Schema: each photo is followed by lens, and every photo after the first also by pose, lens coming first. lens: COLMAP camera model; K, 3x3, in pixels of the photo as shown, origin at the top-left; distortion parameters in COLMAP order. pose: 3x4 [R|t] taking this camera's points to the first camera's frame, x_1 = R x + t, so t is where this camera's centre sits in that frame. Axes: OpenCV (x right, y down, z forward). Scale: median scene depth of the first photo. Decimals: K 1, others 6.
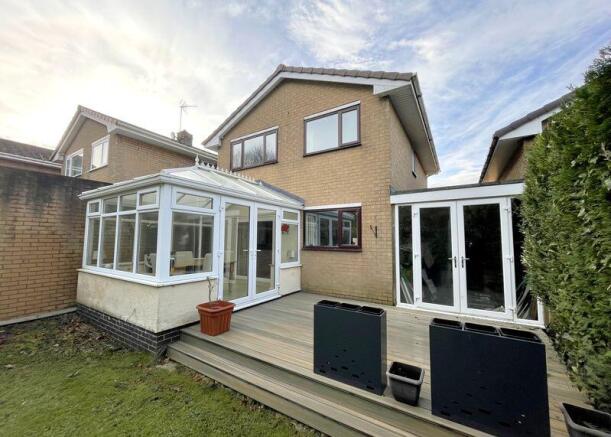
lens RADIAL K [[244.2, 0, 305.5], [0, 244.2, 218.5], [0, 0, 1]] dist [-0.000578, 0.000035]
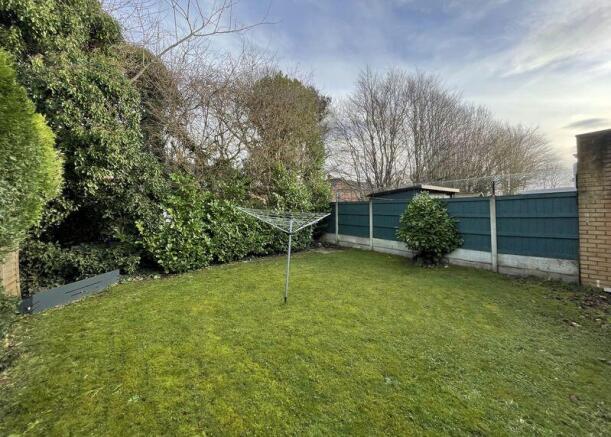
lens RADIAL K [[244.2, 0, 305.5], [0, 244.2, 218.5], [0, 0, 1]] dist [-0.000578, 0.000035]
pose [[-0.405318, 0.009655, -0.914125, 0.110641], [0.076805, 0.996768, -0.023527, 0.055166], [0.910944, -0.079746, -0.404750, 0.241090]]
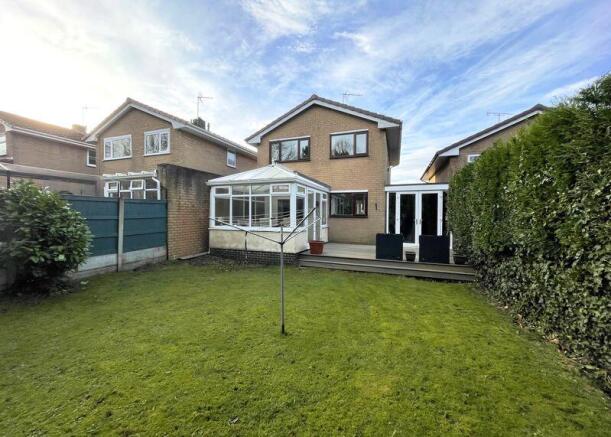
lens RADIAL K [[230.1, 0, 313.2], [0, 230.1, 214.2], [0, 0, 1]] dist [-0.001493, -0.000172]
pose [[0.979377, -0.001690, 0.202033, -0.476947], [-0.016382, 0.996008, 0.087744, -0.027884], [-0.201374, -0.089244, 0.975440, -0.531679]]
